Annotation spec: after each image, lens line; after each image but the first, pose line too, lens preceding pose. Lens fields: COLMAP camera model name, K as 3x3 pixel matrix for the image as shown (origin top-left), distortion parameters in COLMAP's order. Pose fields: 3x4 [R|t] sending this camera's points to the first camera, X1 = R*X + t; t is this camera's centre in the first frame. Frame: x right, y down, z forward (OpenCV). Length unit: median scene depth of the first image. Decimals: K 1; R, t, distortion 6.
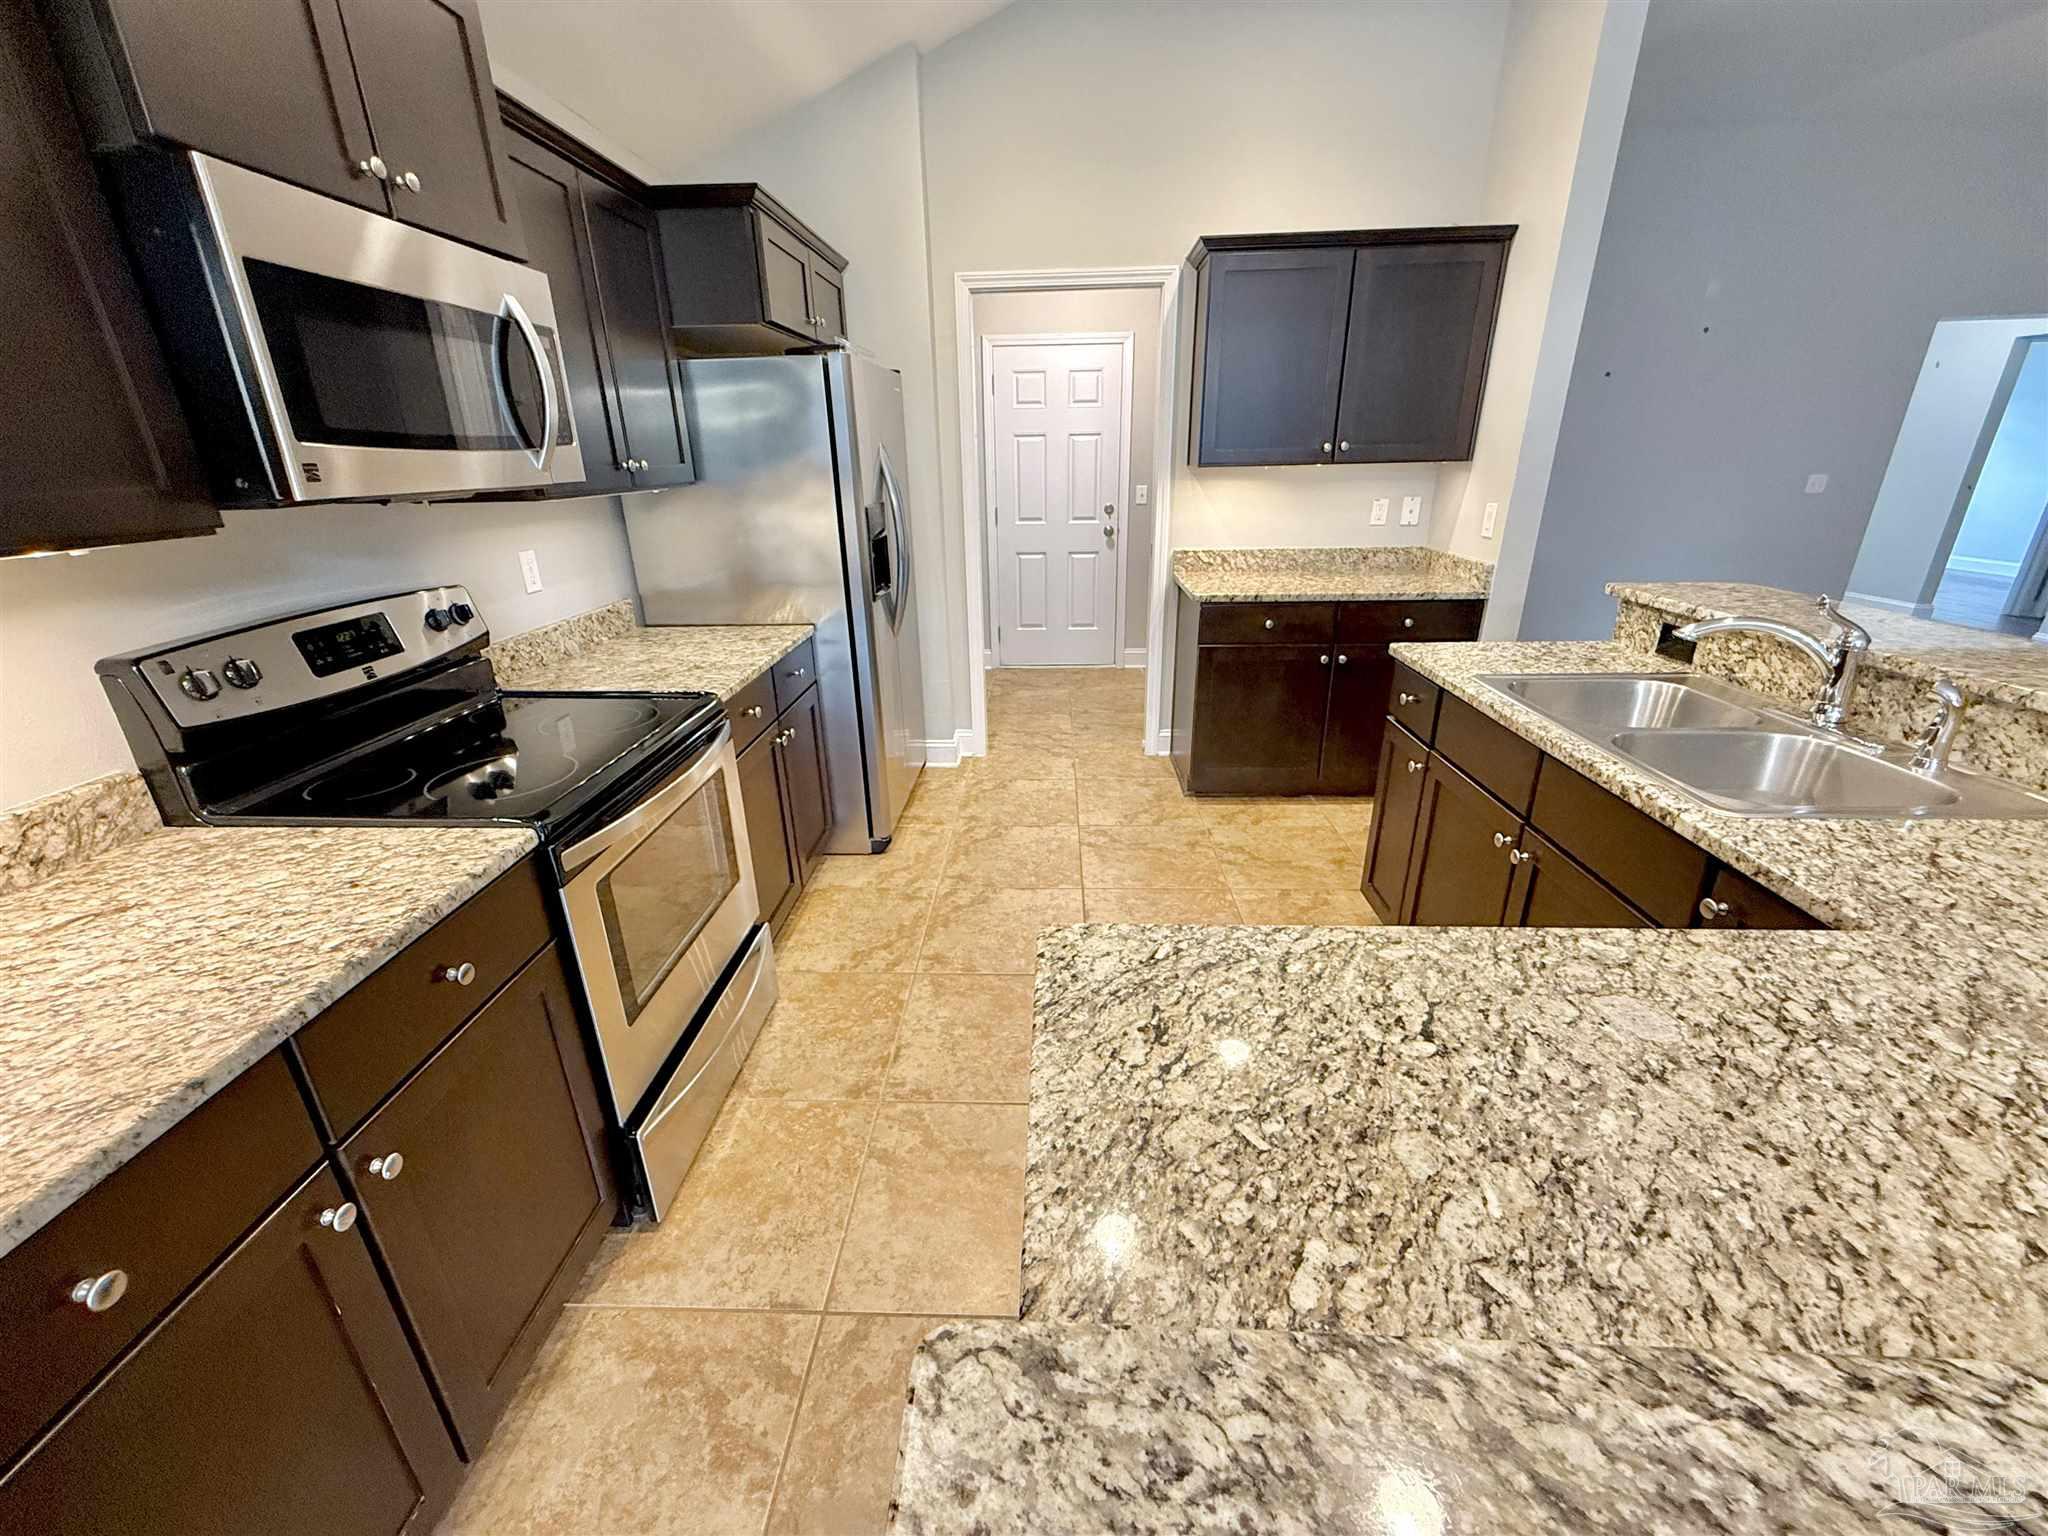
lens RADIAL K [[822.2, 0, 1020.8], [0, 822.2, 769.2], [0, 0, 1]] dist [-0.000931, 0.000434]
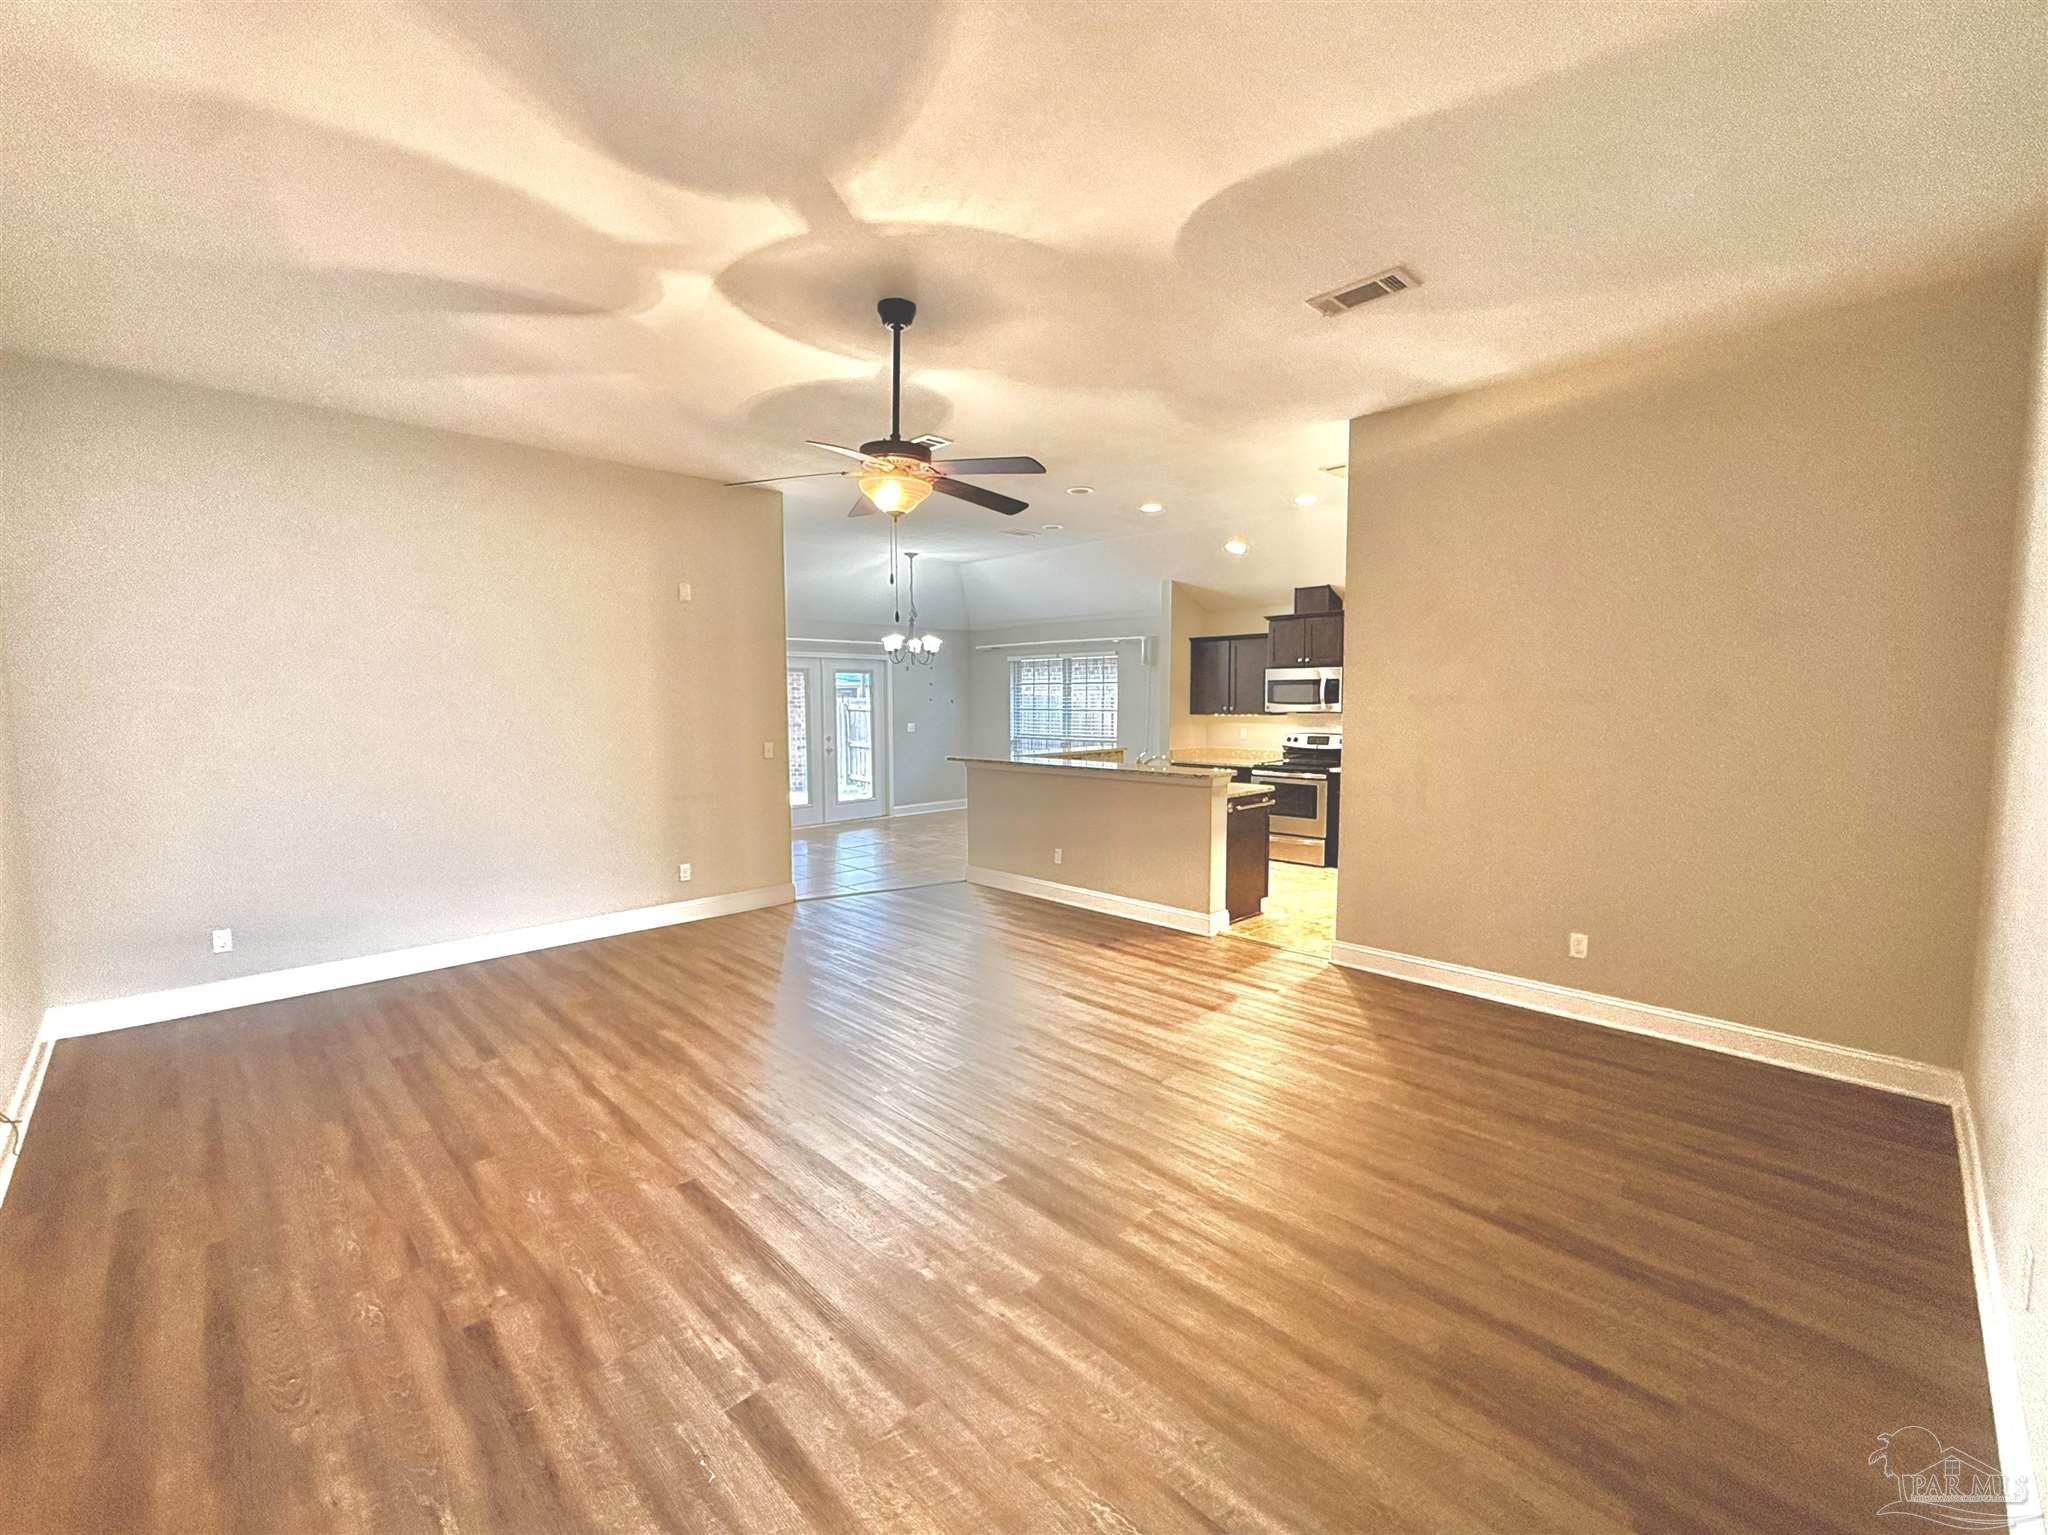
lens RADIAL K [[858.0, 0, 1029.2], [0, 858.0, 771.8], [0, 0, 1]] dist [0.000652, -0.000016]
pose [[-0.674087, 0.087584, -0.733441, 3.617805], [-0.251601, 0.906343, 0.339471, -1.127258], [0.694481, 0.413367, -0.588918, 2.531606]]
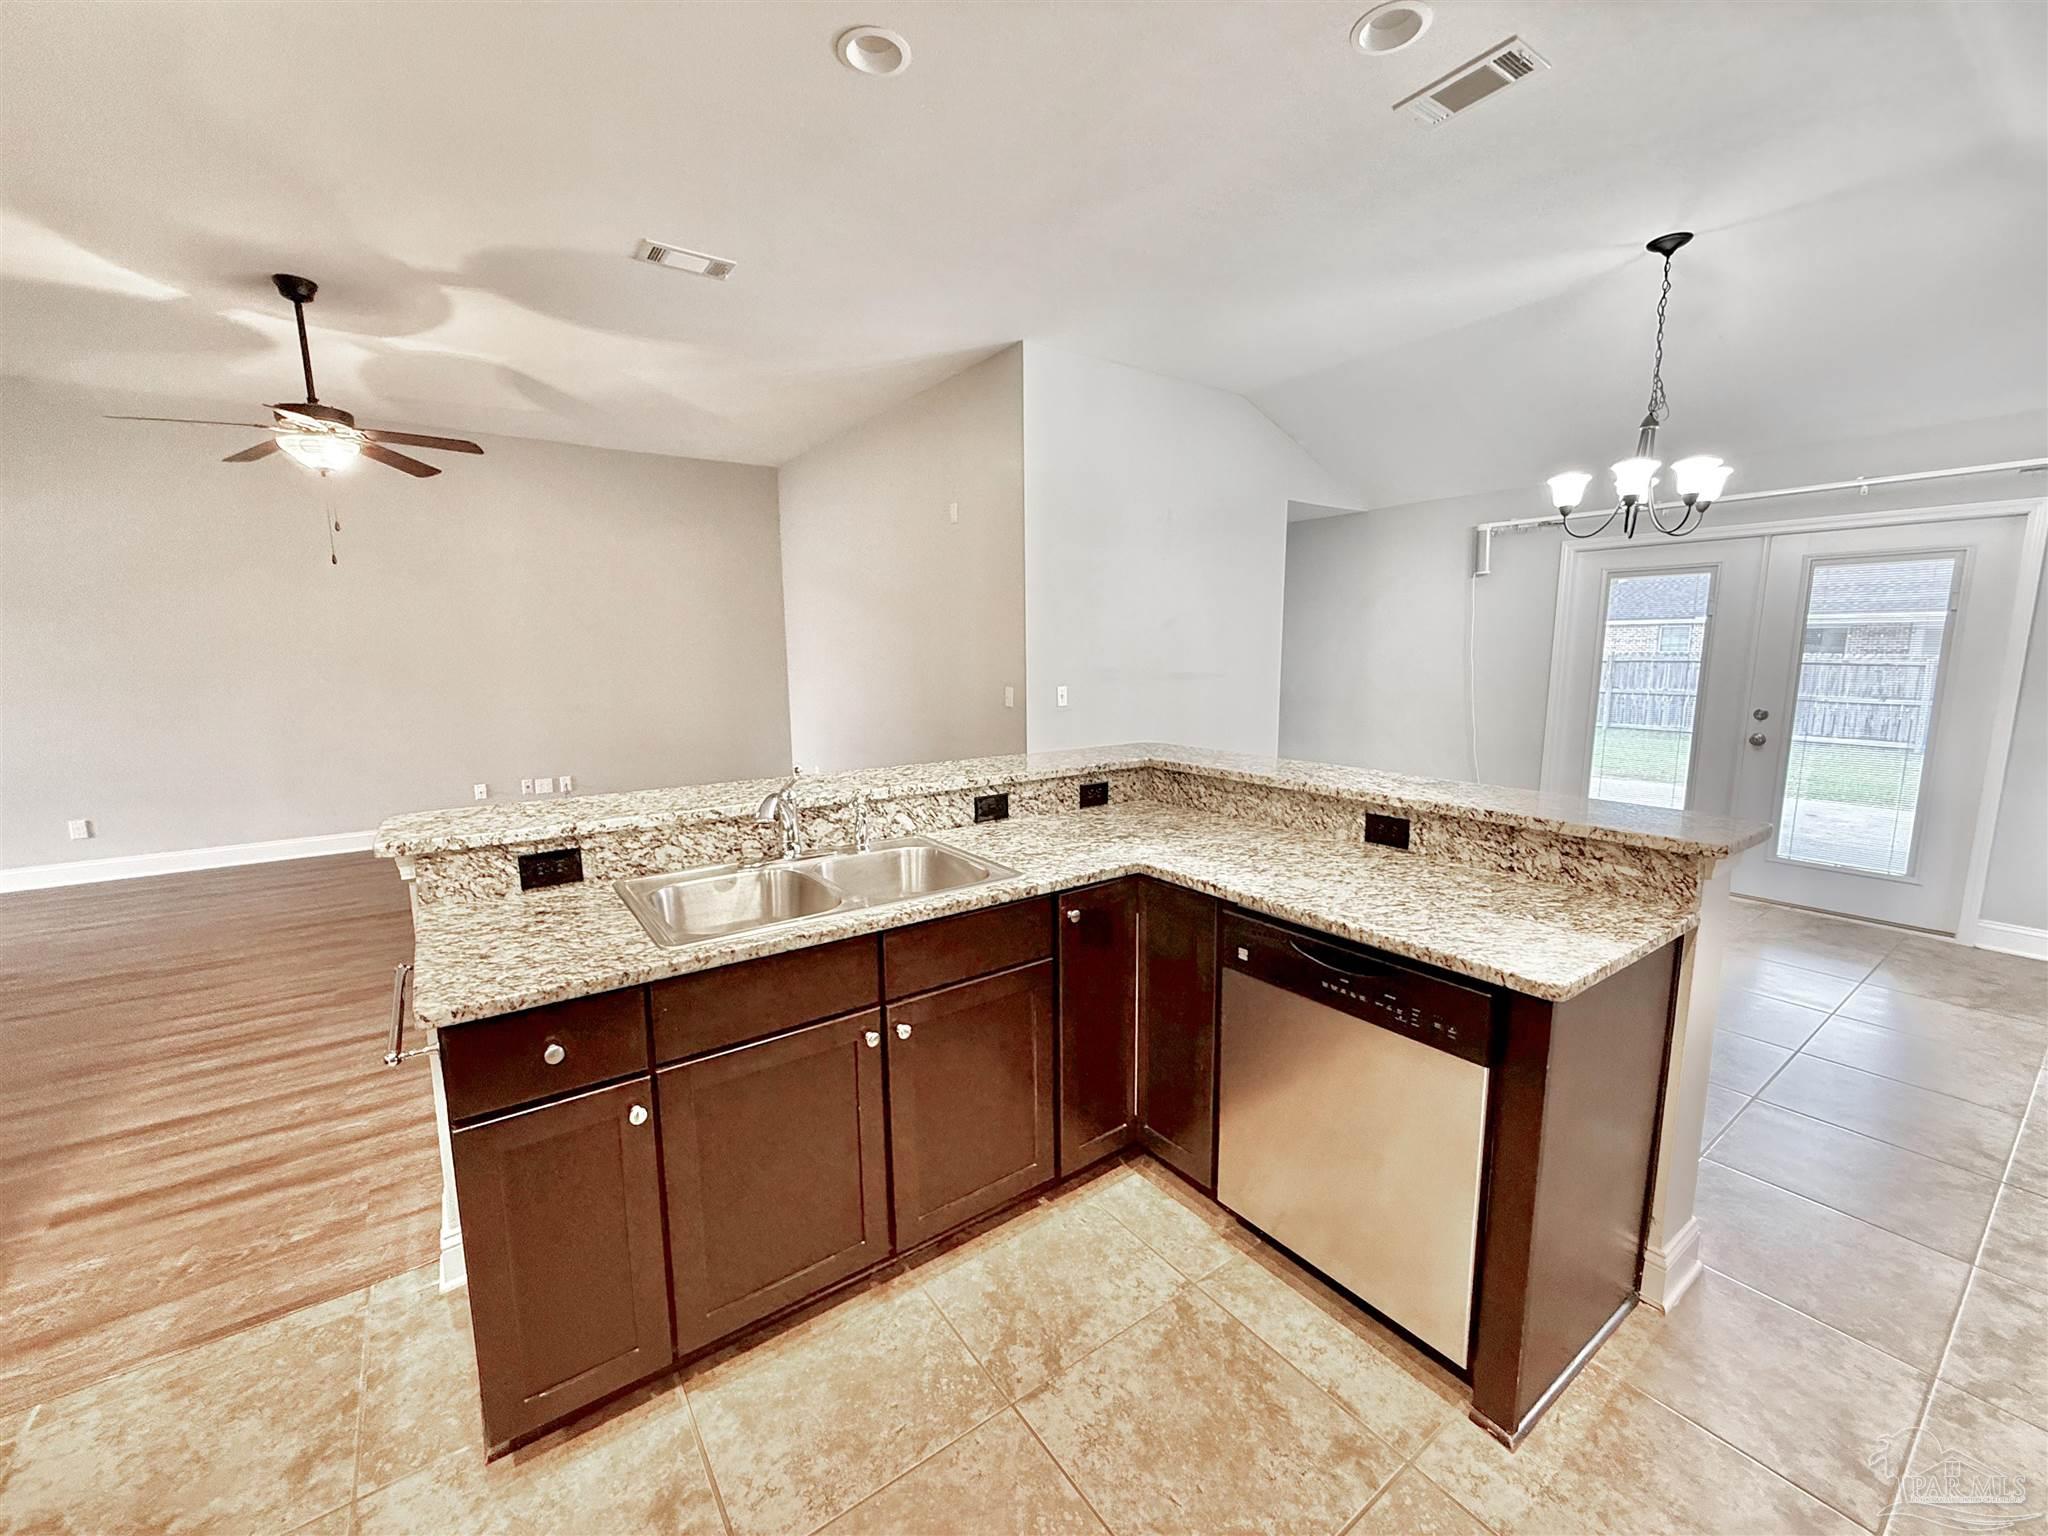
lens RADIAL K [[822.2, 0, 1022.7], [0, 822.2, 767.5], [0, 0, 1]] dist [-0.000931, 0.000434]
pose [[-0.612364, -0.095071, 0.784839, -0.244890], [0.302672, 0.888914, 0.343835, -0.456242], [-0.730343, 0.448101, -0.515563, 1.163735]]
